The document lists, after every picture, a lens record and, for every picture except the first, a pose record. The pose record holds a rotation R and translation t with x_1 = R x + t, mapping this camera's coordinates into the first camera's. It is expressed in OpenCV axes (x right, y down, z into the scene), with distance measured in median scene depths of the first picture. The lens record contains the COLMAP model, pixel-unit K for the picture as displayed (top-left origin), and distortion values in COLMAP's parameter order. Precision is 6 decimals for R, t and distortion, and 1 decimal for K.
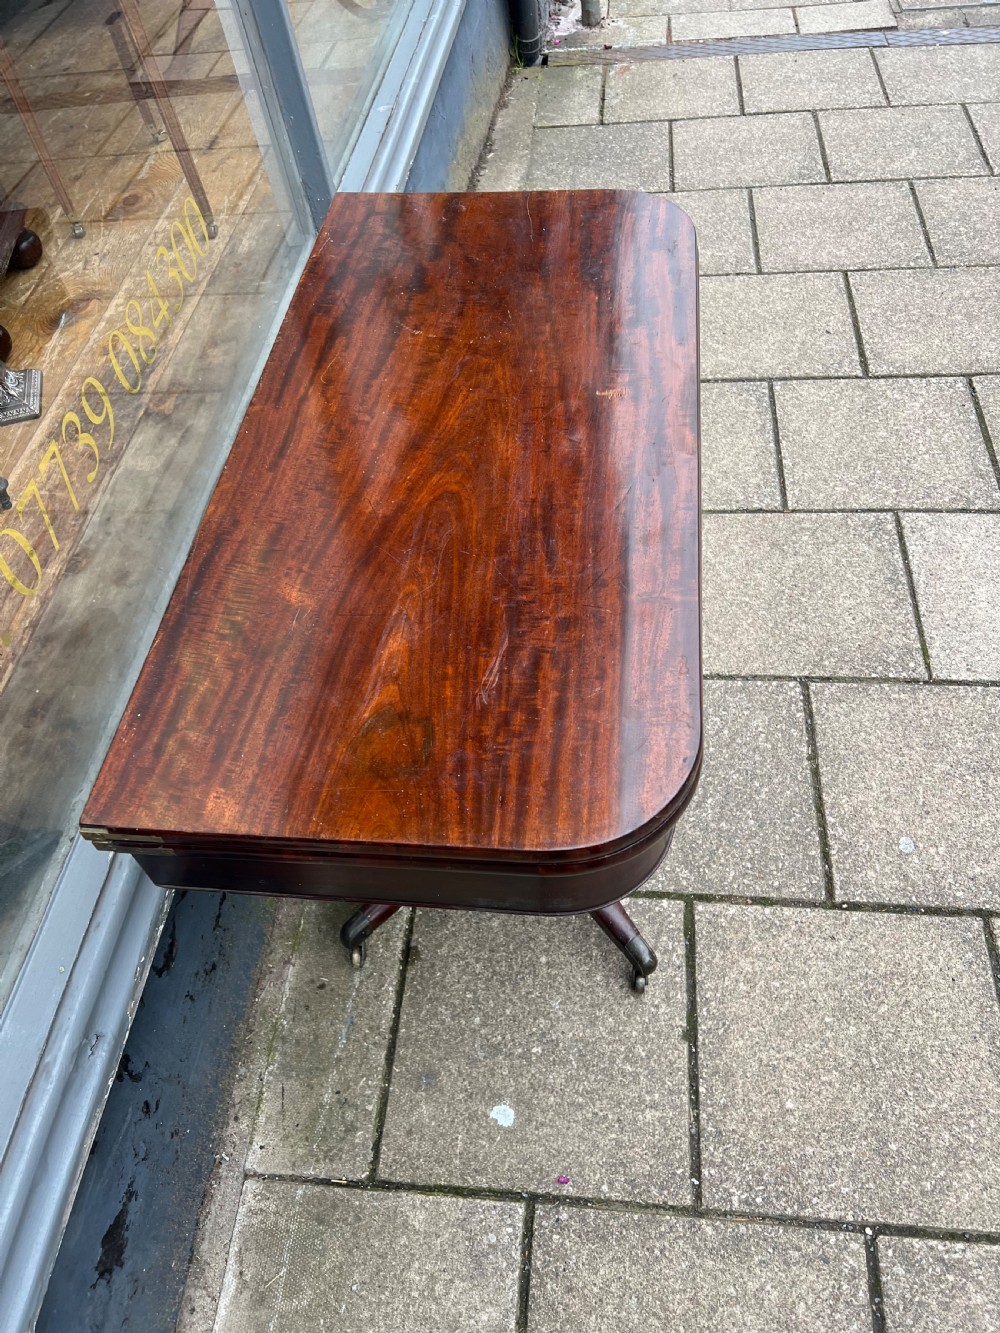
lens RADIAL K [[1009.6, 0, 515.4], [0, 1009.6, 666.6], [0, 0, 1]] dist [0.047955, -0.055754]
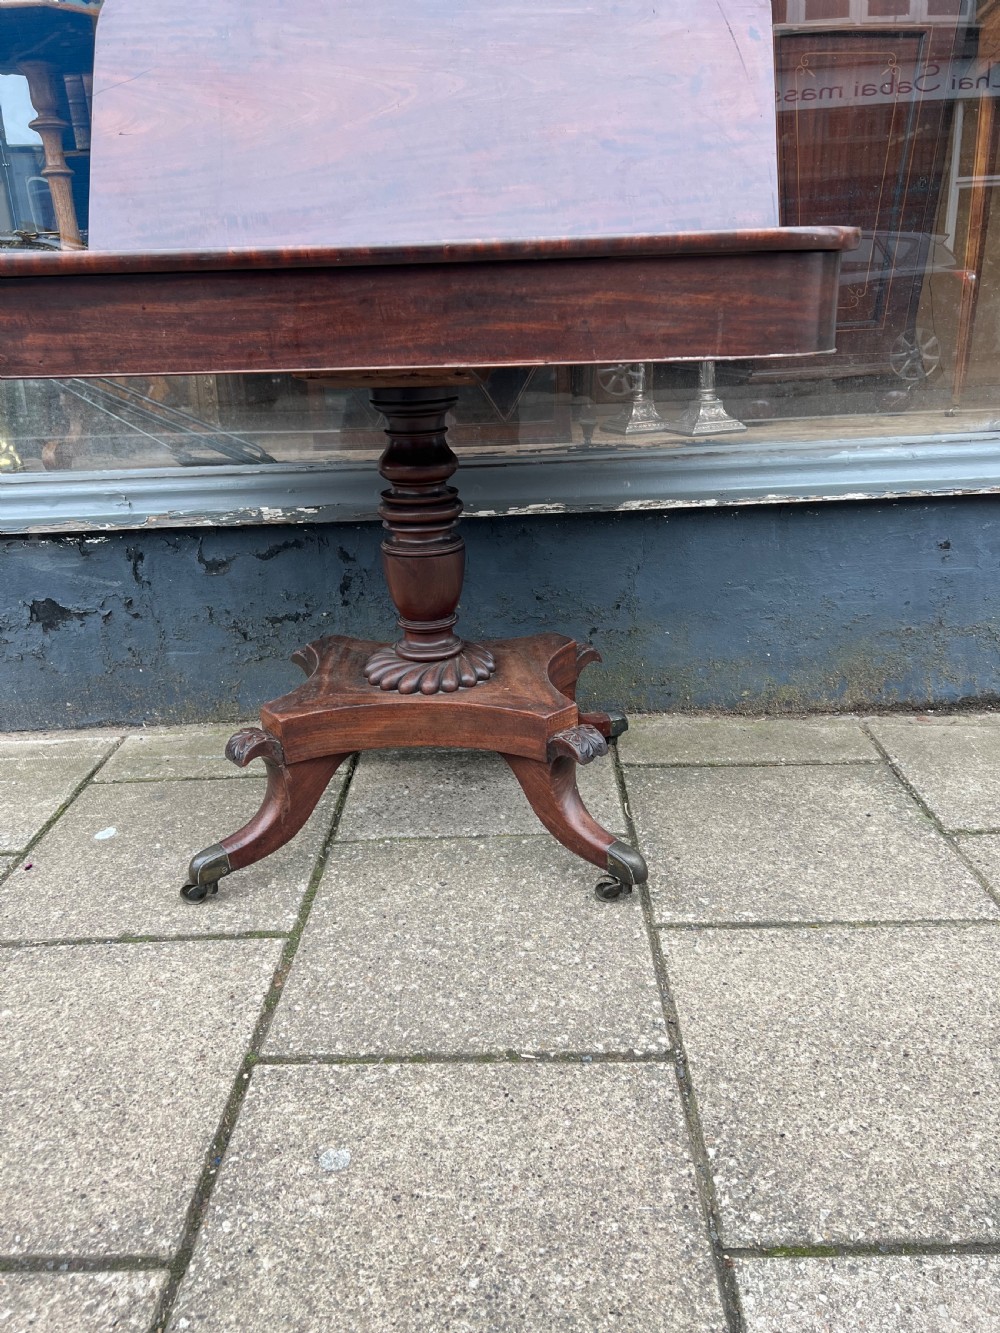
lens RADIAL K [[1009.6, 0, 500.1], [0, 1009.6, 667.8], [0, 0, 1]] dist [0.047955, -0.055754]
pose [[0.068286, 0.420122, -0.904895, 0.872500], [-0.770953, 0.597903, 0.219414, -0.204764], [0.633221, 0.682649, 0.364723, 0.730713]]
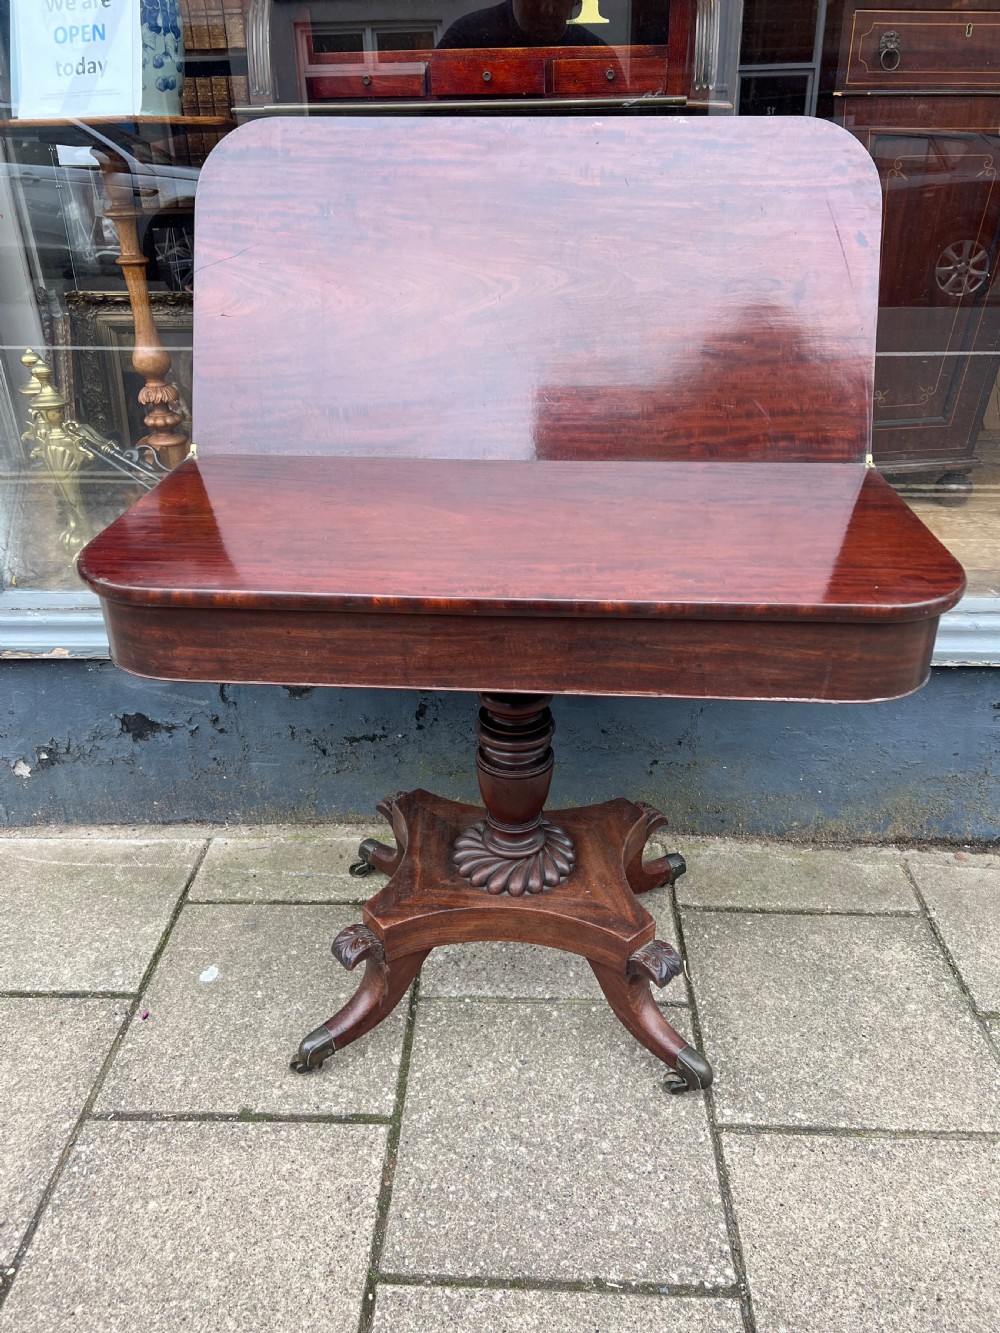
lens RADIAL K [[1009.6, 0, 495.5], [0, 1009.6, 667.2], [0, 0, 1]] dist [0.047955, -0.055754]
pose [[0.046491, 0.539909, -0.840439, 0.764287], [-0.788660, 0.536202, 0.300836, -0.343047], [0.613069, 0.648834, 0.450733, 0.433597]]
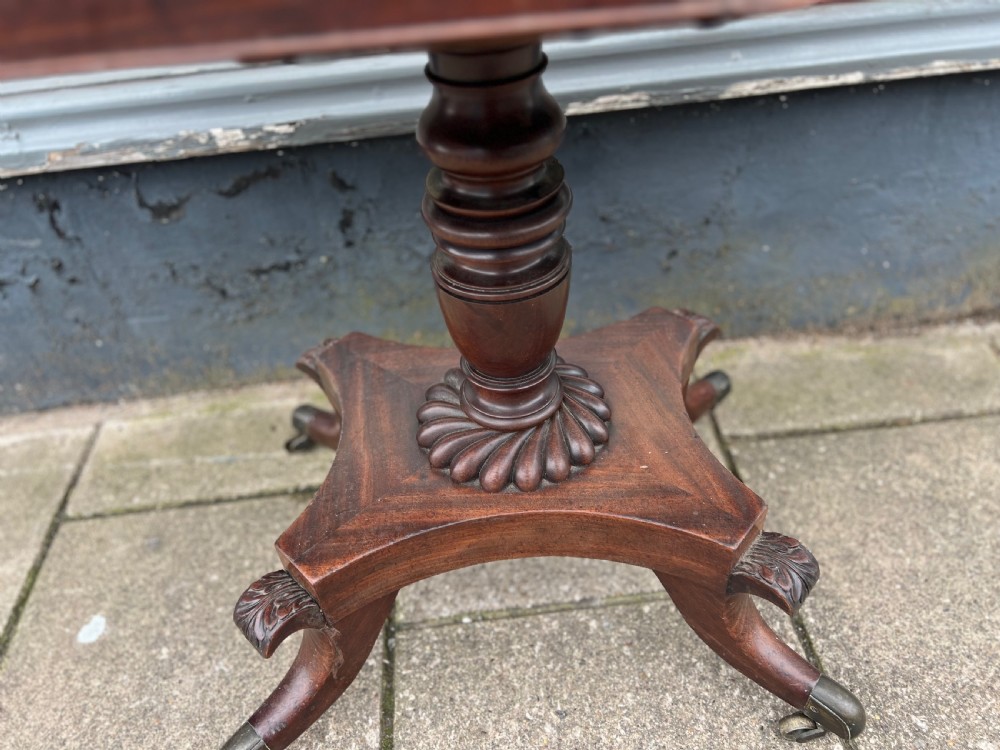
lens RADIAL K [[757.4, 0, 498.8], [0, 757.4, 384.1], [0, 0, 1]] dist [0.047955, -0.055754]
pose [[0.171405, 0.700934, -0.692324, 0.317361], [-0.742839, 0.553551, 0.376524, -0.132357], [0.647155, 0.449747, 0.615562, 0.721336]]
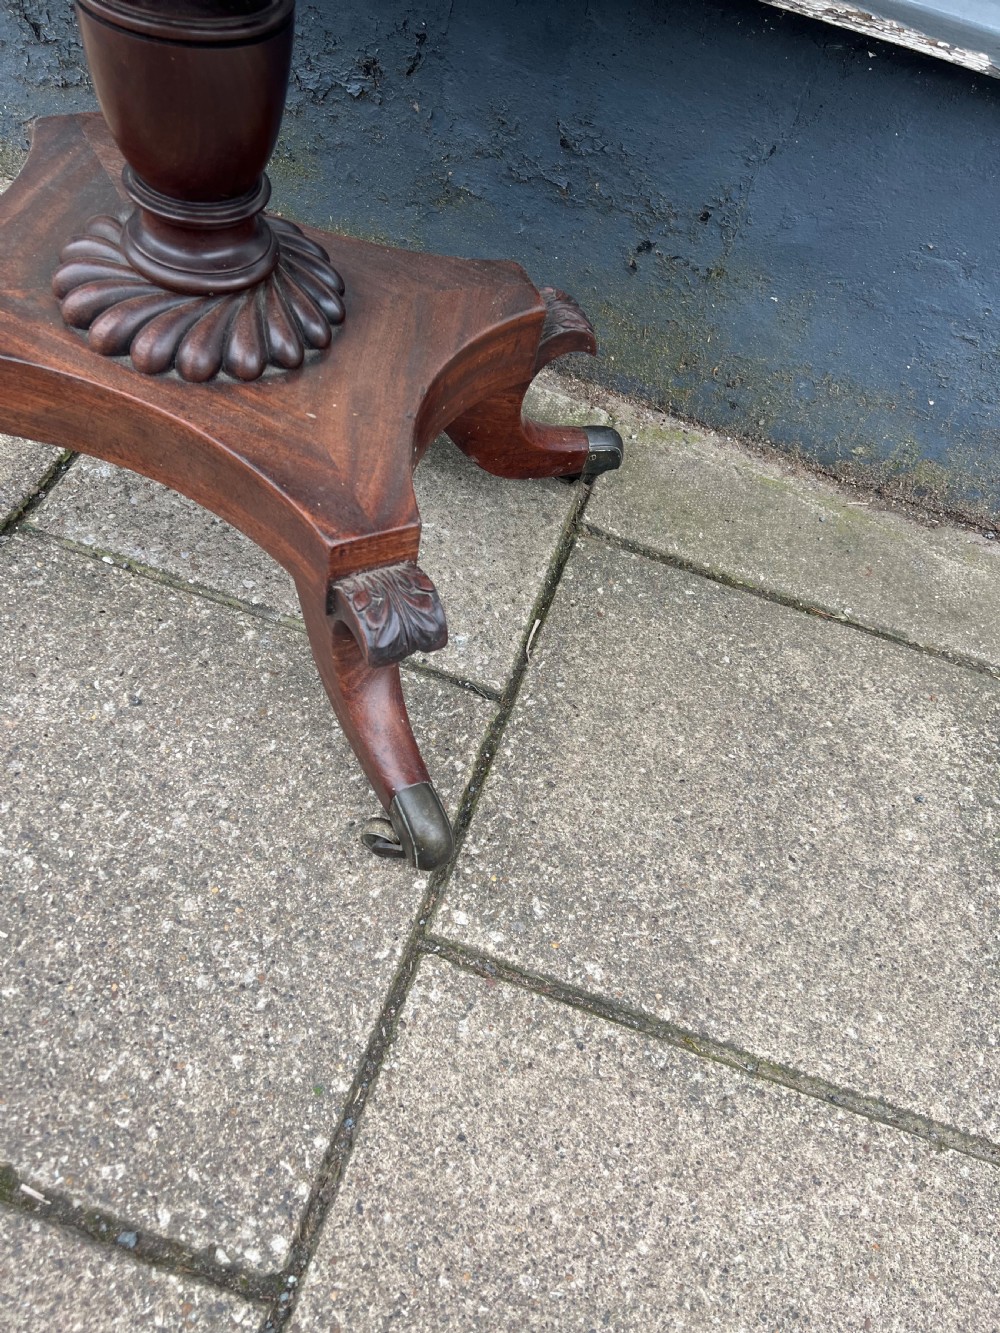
lens RADIAL K [[1009.6, 0, 492.6], [0, 1009.6, 682.9], [0, 0, 1]] dist [0.047955, -0.055754]
pose [[-0.226802, 0.810979, -0.539327, 0.357478], [-0.854233, 0.100344, 0.510115, -0.271569], [0.467811, 0.576406, 0.670007, 0.895417]]
